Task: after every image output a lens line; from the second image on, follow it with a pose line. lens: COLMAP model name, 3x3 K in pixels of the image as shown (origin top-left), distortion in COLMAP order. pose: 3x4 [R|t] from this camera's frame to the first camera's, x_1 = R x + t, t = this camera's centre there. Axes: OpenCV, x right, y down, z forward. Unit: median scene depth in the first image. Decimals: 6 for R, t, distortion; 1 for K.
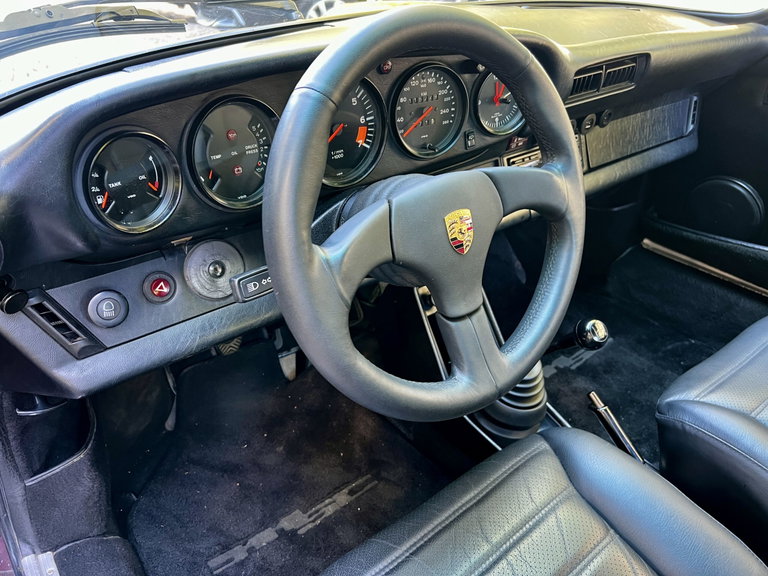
lens RADIAL K [[587.6, 0, 384.0], [0, 587.6, 288.0], [0, 0, 1]] dist [-0.002968, -0.002361]
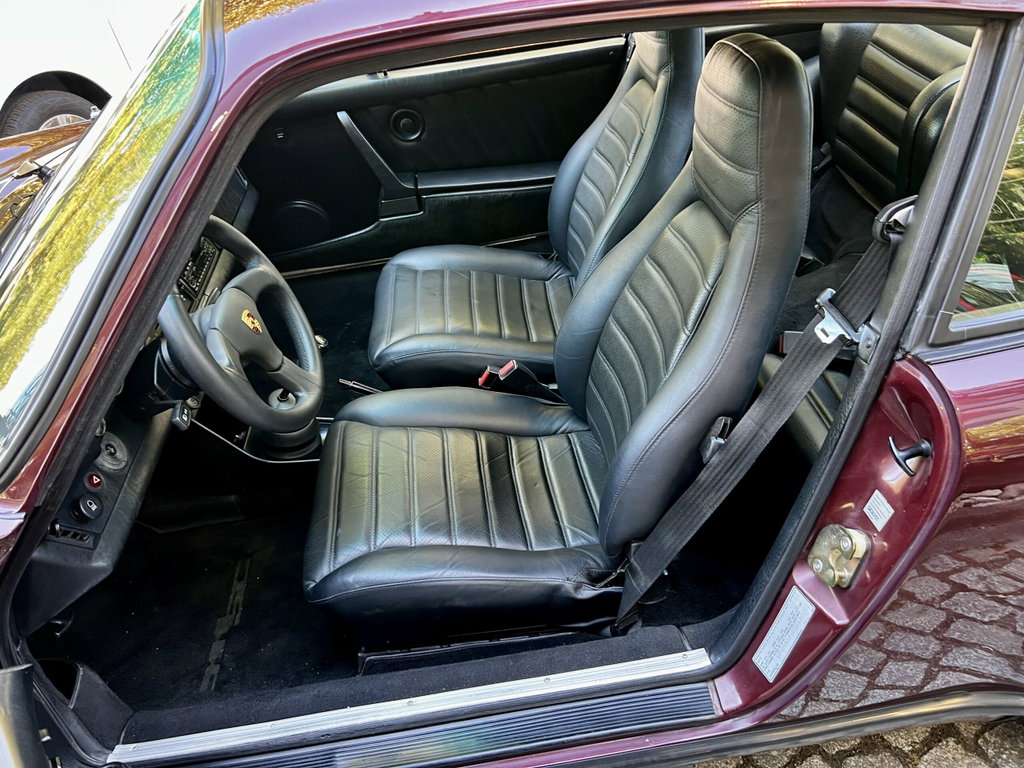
lens RADIAL K [[783.5, 0, 512.0], [0, 783.5, 384.0], [0, 0, 1]] dist [-0.002968, -0.002361]
pose [[0.544424, -0.577917, 0.607959, -0.674207], [0.548649, 0.793589, 0.263062, -0.100567], [-0.634497, 0.190339, 0.749122, -0.810490]]
